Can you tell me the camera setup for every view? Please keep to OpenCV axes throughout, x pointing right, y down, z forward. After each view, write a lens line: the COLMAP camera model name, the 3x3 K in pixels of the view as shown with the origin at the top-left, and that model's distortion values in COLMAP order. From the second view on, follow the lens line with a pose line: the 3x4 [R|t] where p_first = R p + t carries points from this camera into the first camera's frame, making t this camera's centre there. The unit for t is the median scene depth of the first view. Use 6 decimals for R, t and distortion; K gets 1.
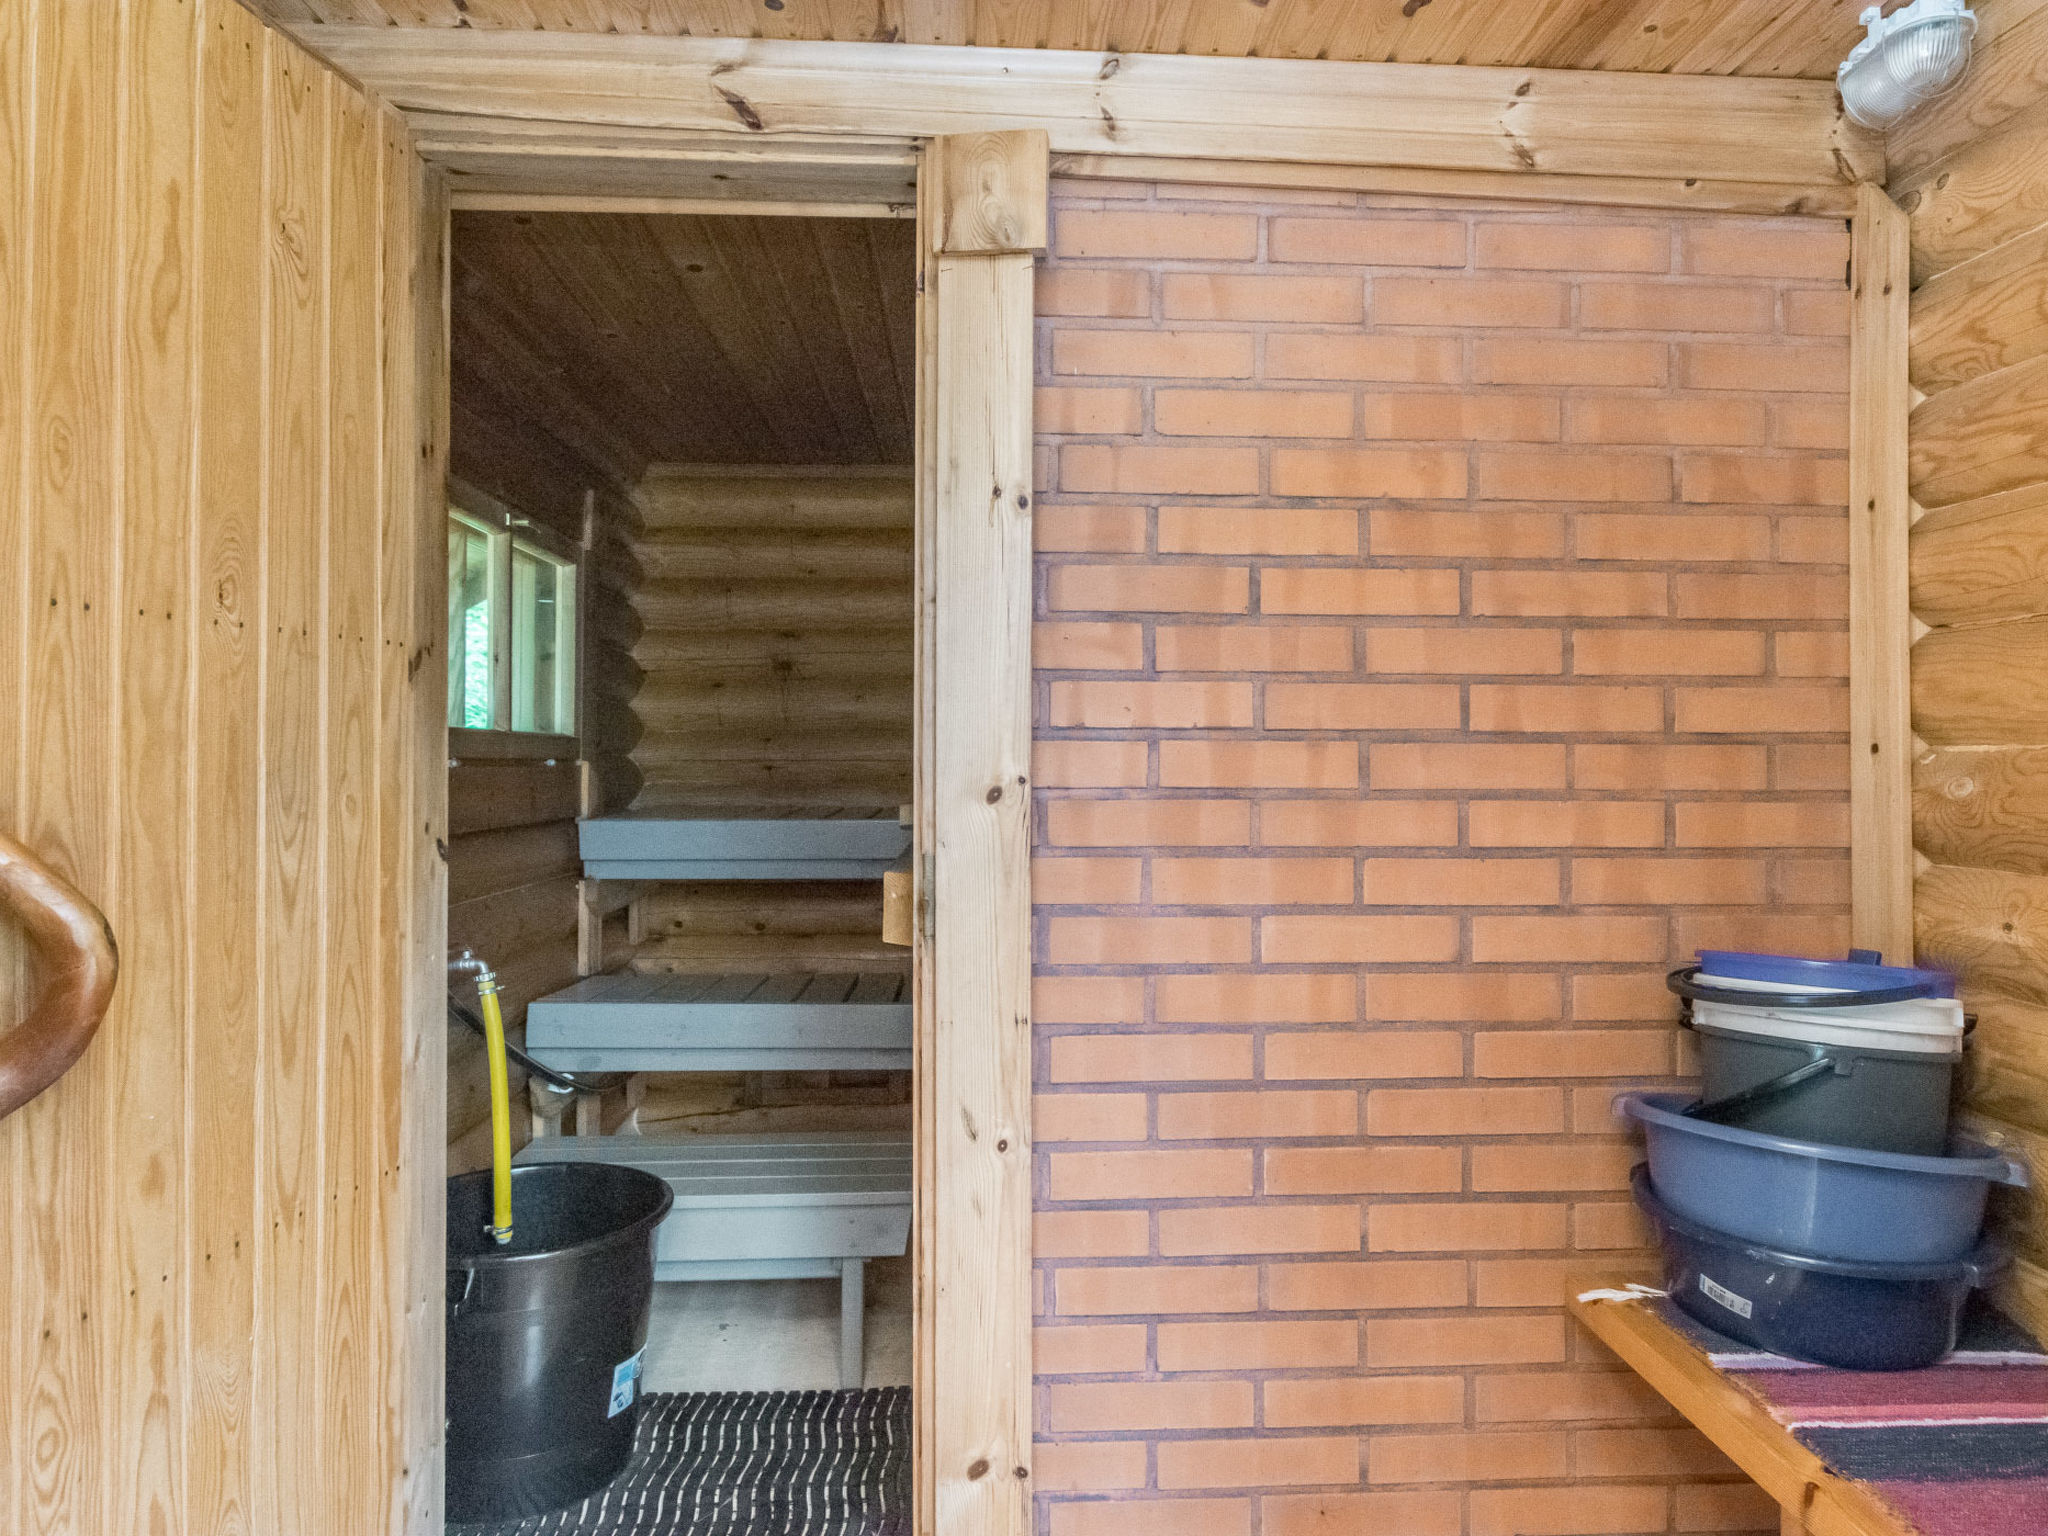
lens RADIAL K [[1282.2, 0, 1027.7], [0, 1282.2, 736.2], [0, 0, 1]] dist [-0.003299, -0.000864]
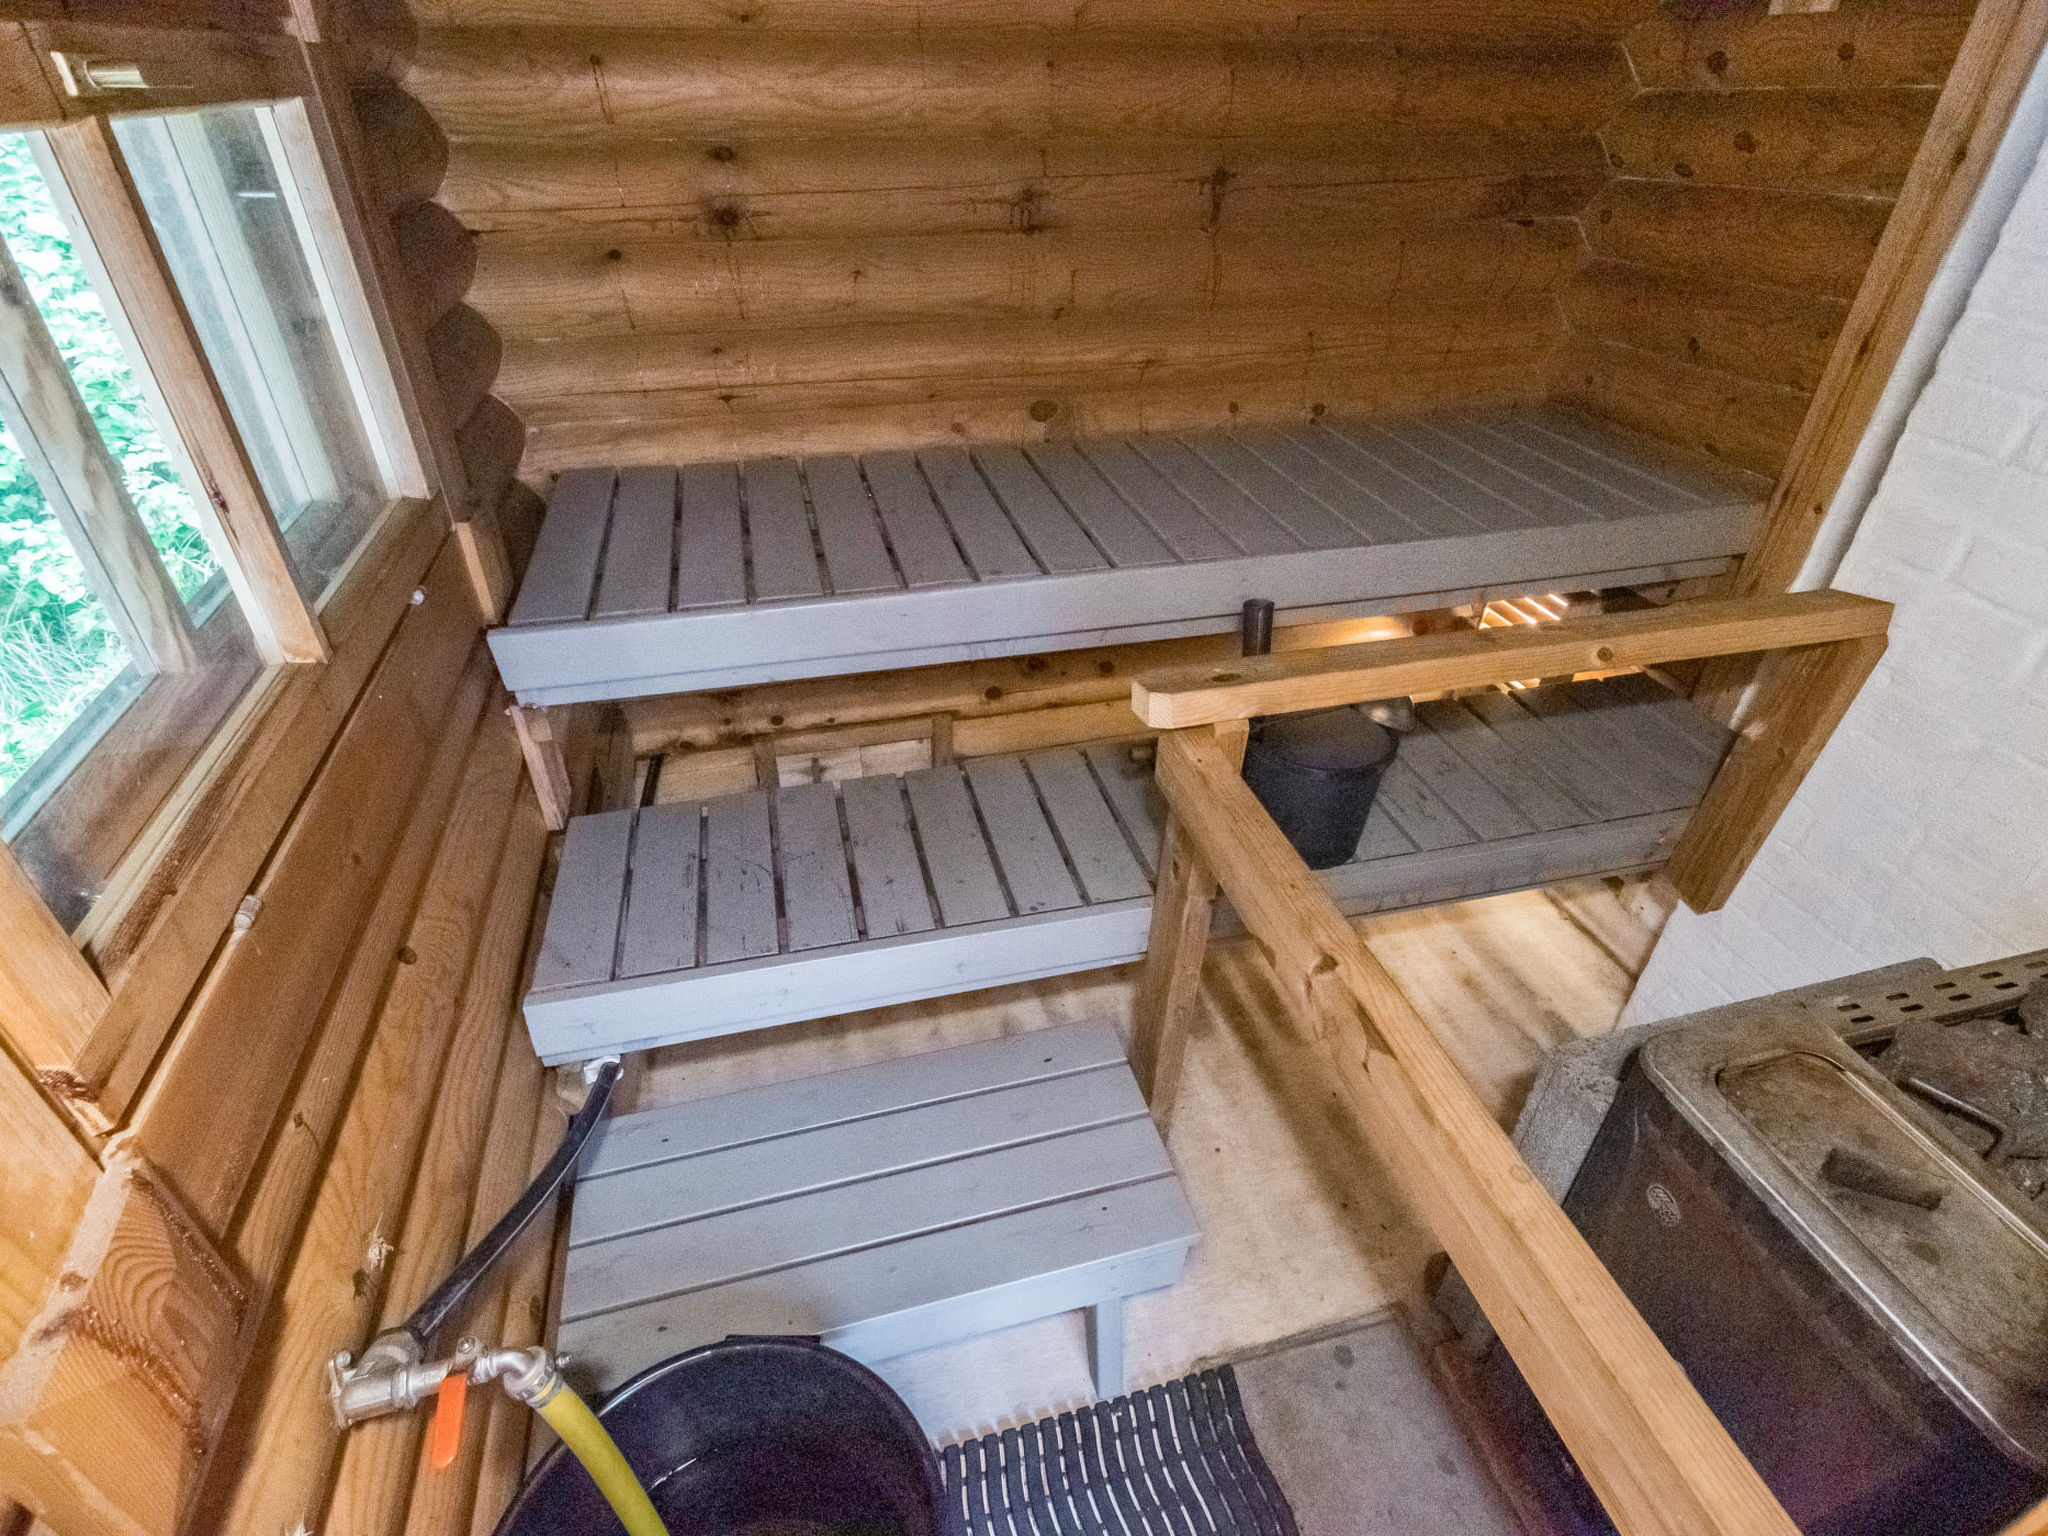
lens RADIAL K [[1038.5, 0, 1024.0], [0, 1038.5, 768.0], [0, 0, 1]] dist [0.000660, 0.000027]
pose [[0.979290, -0.113792, 0.167462, -0.164997], [-0.003761, 0.816749, 0.576981, -0.123726], [-0.202430, -0.565661, 0.799406, 0.452311]]
